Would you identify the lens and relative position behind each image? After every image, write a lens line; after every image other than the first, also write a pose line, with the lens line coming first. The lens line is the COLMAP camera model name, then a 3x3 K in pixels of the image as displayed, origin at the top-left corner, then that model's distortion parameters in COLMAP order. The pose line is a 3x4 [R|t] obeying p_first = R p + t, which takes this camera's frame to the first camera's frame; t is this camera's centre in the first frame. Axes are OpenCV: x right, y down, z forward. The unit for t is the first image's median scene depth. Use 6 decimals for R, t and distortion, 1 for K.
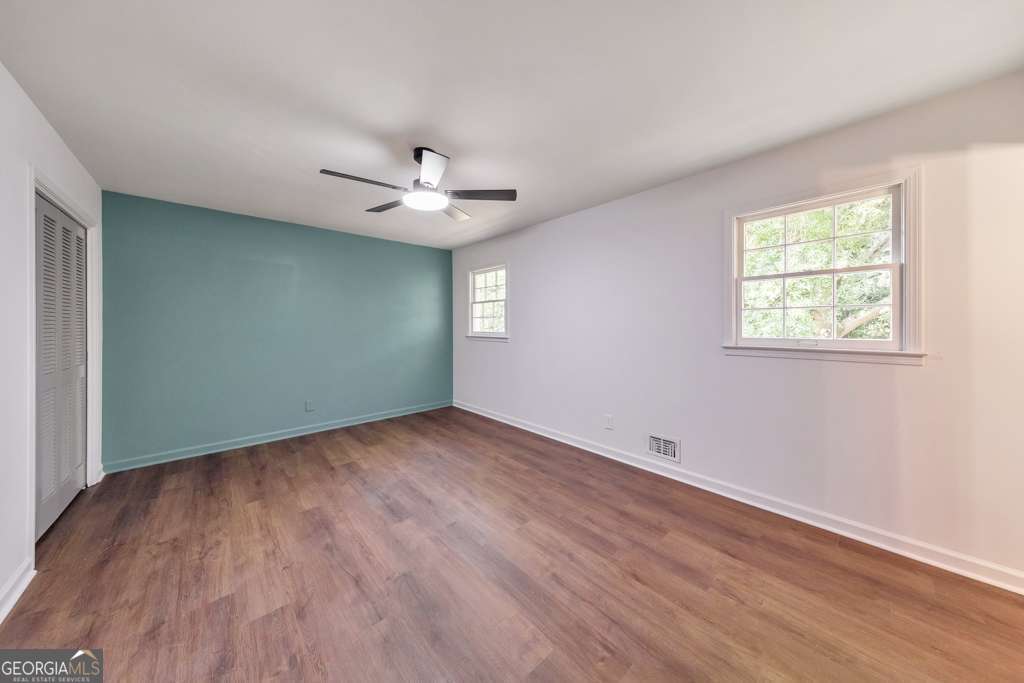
lens RADIAL K [[329.4, 0, 511.3], [0, 329.4, 325.9], [0, 0, 1]] dist [-0.000019, -0.000164]
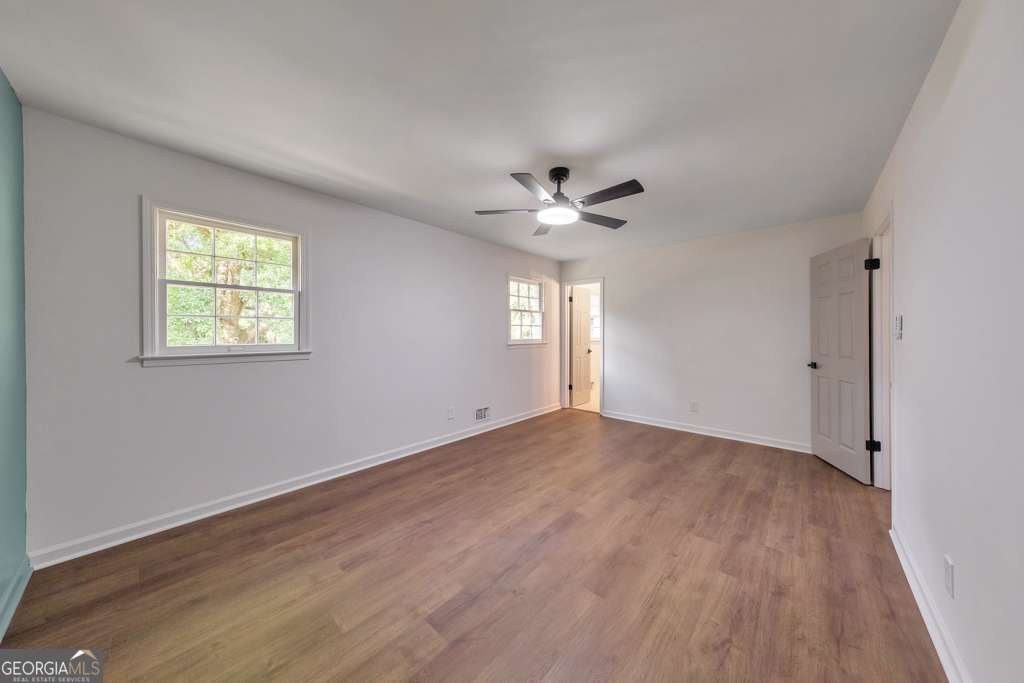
lens RADIAL K [[330.8, 0, 514.5], [0, 330.8, 334.2], [0, 0, 1]] dist [0.000860, -0.000060]
pose [[-0.104873, -0.003751, 0.994479, -1.215977], [0.000659, 0.999992, 0.003841, -0.002557], [-0.994485, 0.001058, -0.104870, 1.162081]]
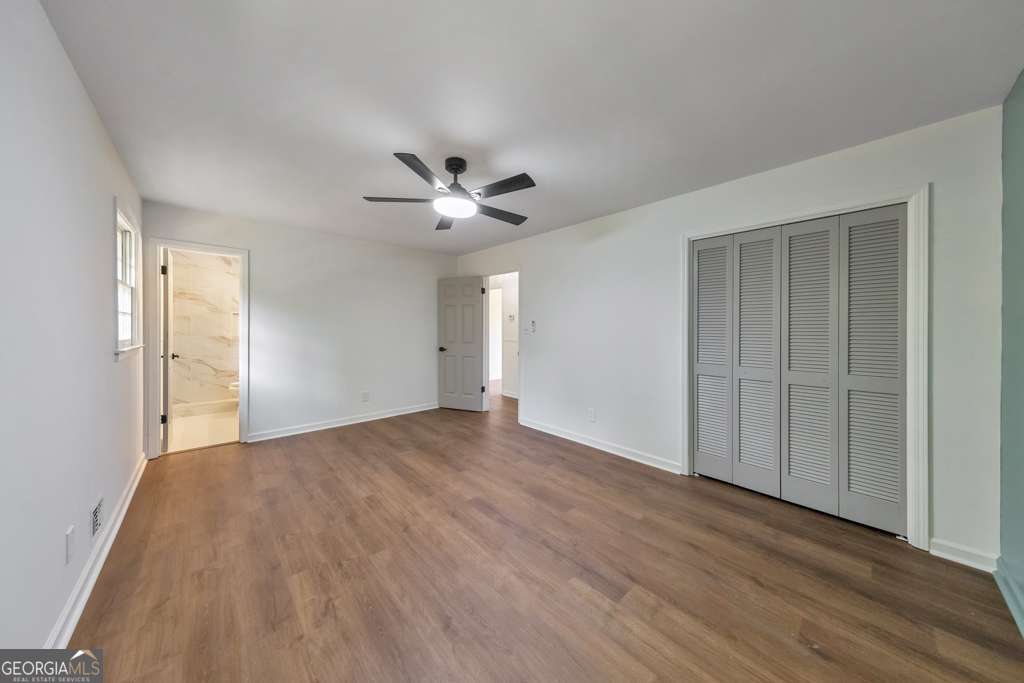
lens RADIAL K [[329.4, 0, 511.3], [0, 329.4, 325.9], [0, 0, 1]] dist [-0.000019, -0.000164]
pose [[-0.999964, -0.003849, -0.007593, -0.392153], [-0.003815, 0.999983, -0.004417, -0.005752], [0.007610, -0.004388, -0.999961, 1.889728]]
